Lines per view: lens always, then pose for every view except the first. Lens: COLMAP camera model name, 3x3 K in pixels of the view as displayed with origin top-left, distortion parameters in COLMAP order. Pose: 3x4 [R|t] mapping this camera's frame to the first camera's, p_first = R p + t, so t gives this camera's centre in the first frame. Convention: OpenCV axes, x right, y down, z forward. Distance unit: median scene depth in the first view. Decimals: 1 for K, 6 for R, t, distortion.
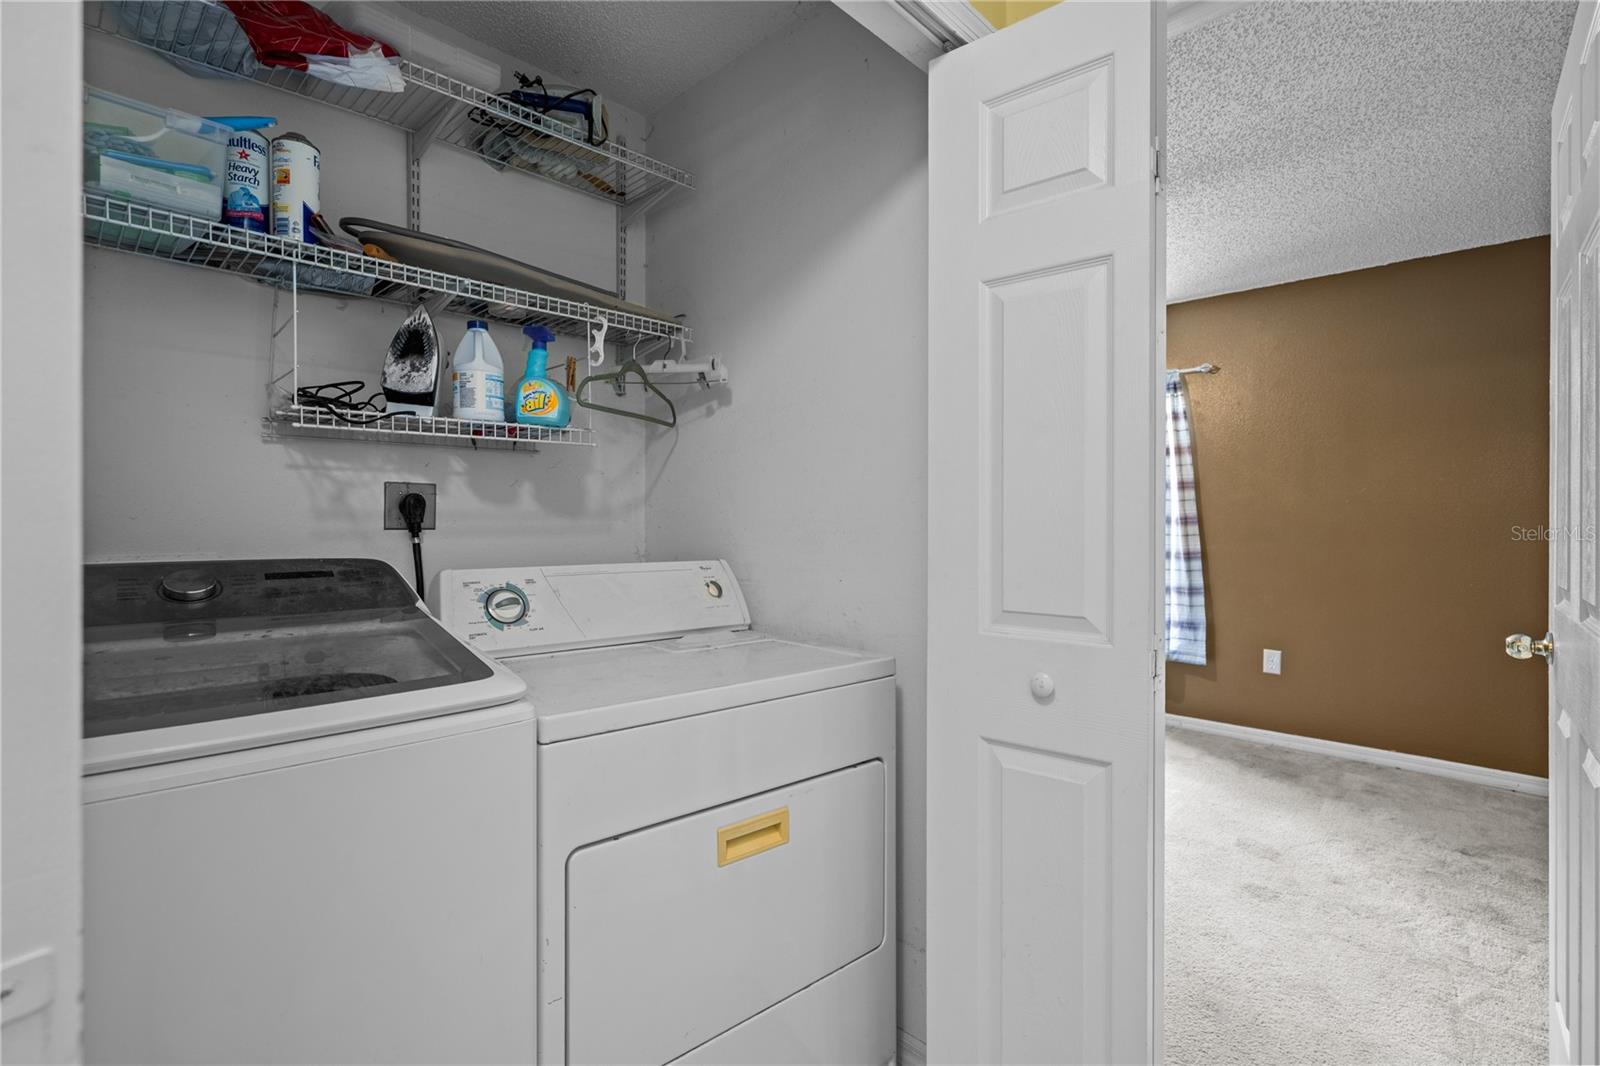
lens RADIAL K [[735.1, 0, 794.6], [0, 735.1, 534.1], [0, 0, 1]] dist [-0.007120, 0.002873]
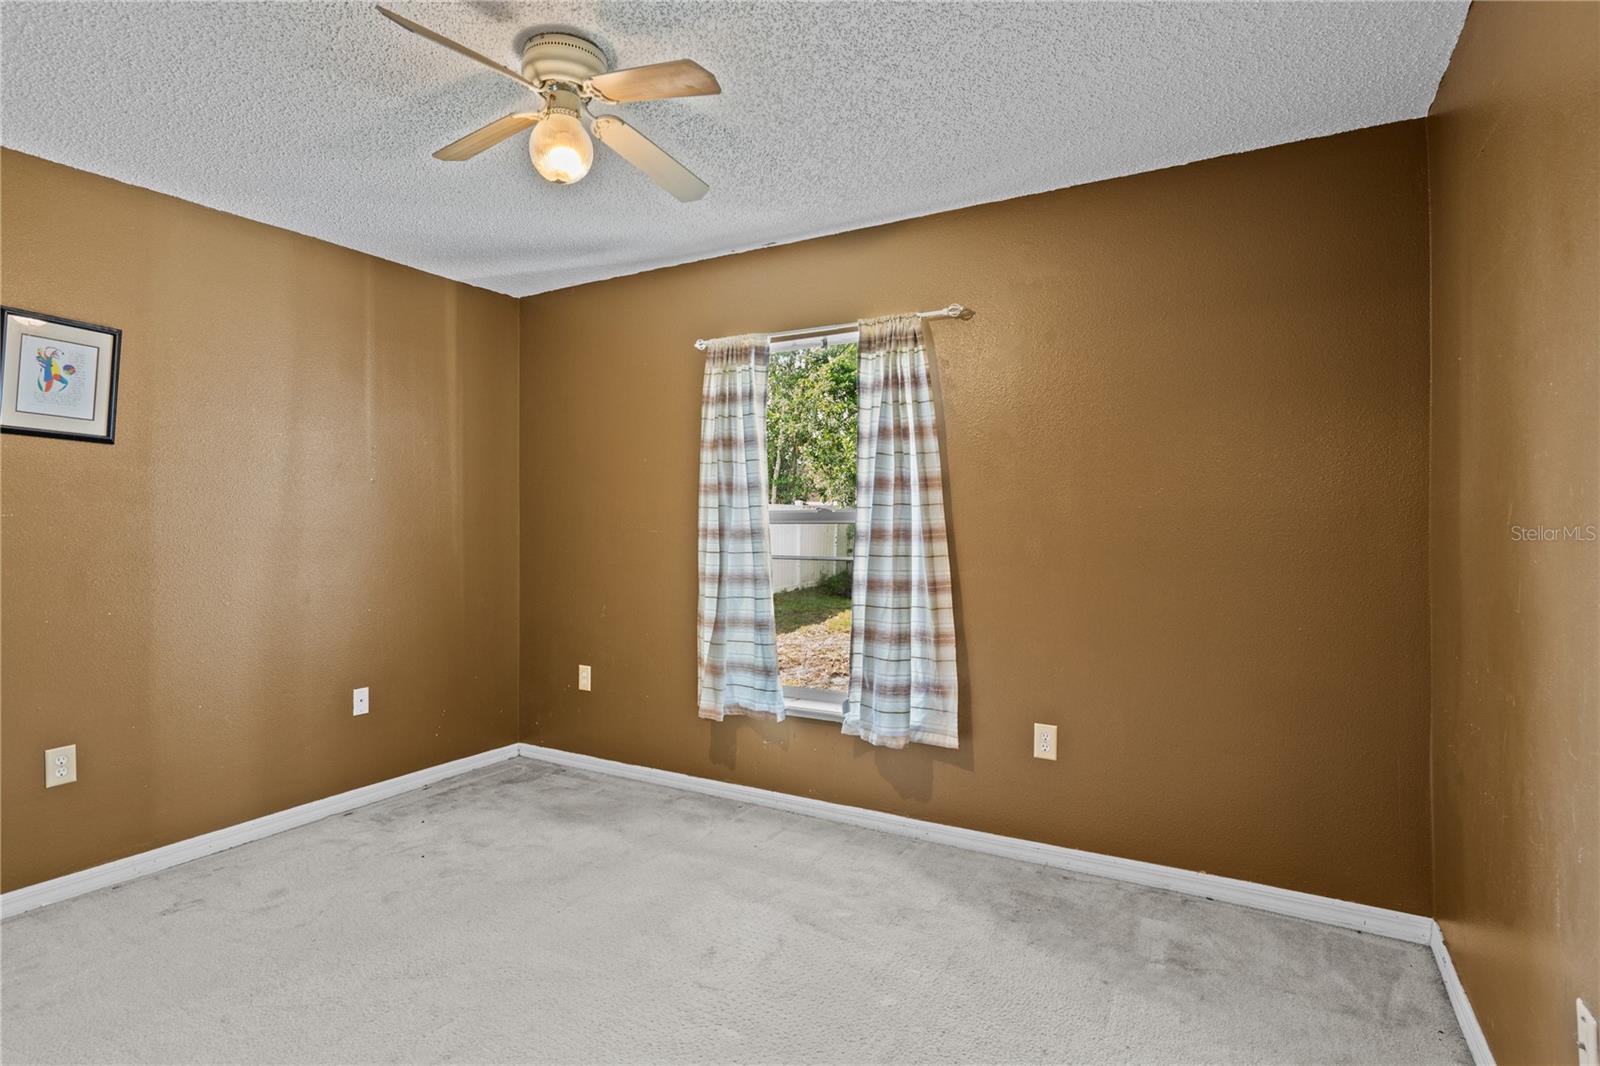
lens RADIAL K [[735.1, 0, 802.5], [0, 735.1, 523.8], [0, 0, 1]] dist [-0.007120, 0.002873]
pose [[0.976480, 0.001634, 0.215602, 0.272468], [0.002636, 0.999806, -0.019513, -0.015374], [-0.215593, 0.019622, 0.976286, 0.363971]]
